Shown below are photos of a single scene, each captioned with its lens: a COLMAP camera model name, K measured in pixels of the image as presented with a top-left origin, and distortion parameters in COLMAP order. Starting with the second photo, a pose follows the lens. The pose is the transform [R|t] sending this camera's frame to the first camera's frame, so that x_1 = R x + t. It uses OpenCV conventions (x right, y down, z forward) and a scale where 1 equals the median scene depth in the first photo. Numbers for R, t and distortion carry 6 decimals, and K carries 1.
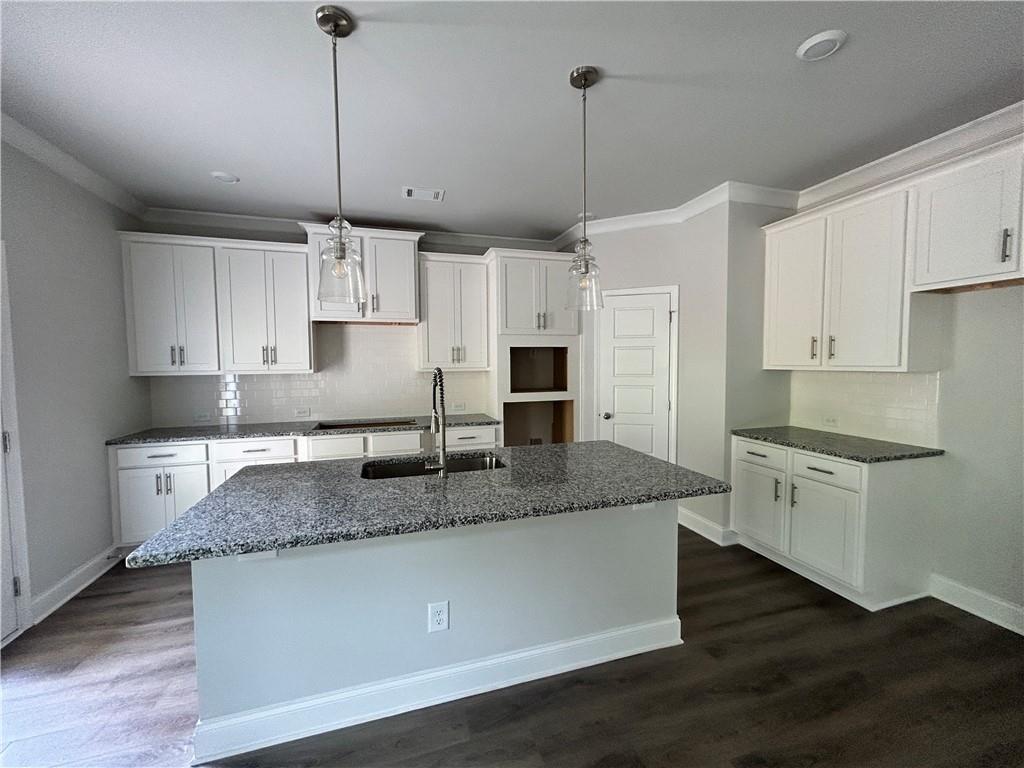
lens RADIAL K [[416.9, 0, 511.5], [0, 416.9, 383.3], [0, 0, 1]] dist [-0.001433, 0.000957]
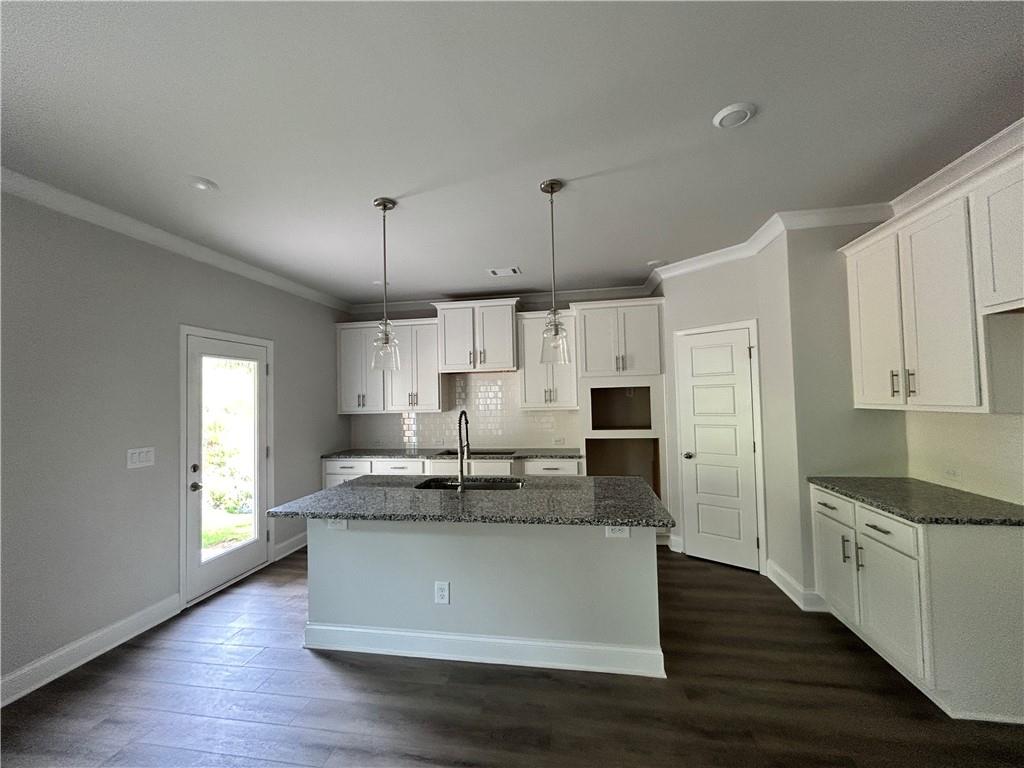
lens RADIAL K [[416.9, 0, 512.9], [0, 416.9, 384.1], [0, 0, 1]] dist [-0.001433, 0.000957]
pose [[0.891493, -0.030111, -0.452032, 0.414852], [-0.006497, 0.996836, -0.079216, -0.012030], [0.452988, 0.073557, 0.888477, -0.103501]]
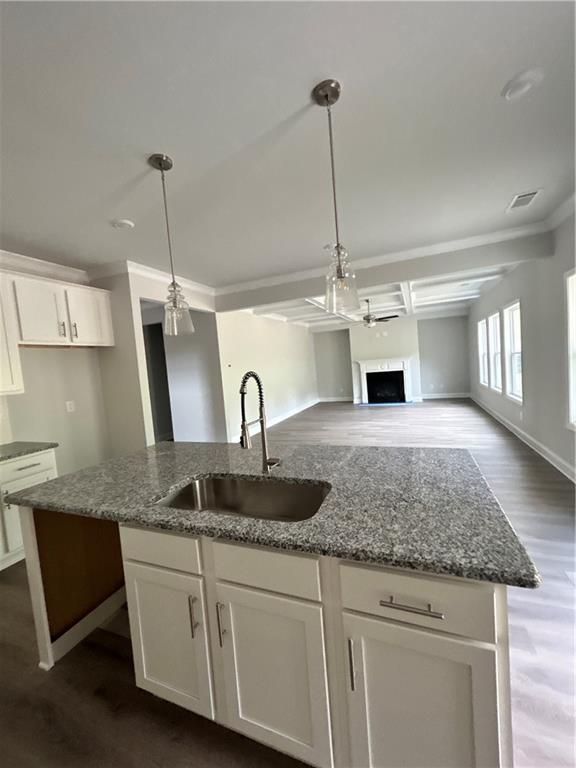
lens RADIAL K [[312.7, 0, 286.6], [0, 312.7, 384.8], [0, 0, 1]] dist [-0.001433, 0.000957]
pose [[-0.767050, 0.031202, 0.640828, -0.509339], [0.126630, 0.986532, 0.103538, -0.052970], [-0.628967, 0.160566, -0.760670, 1.079836]]
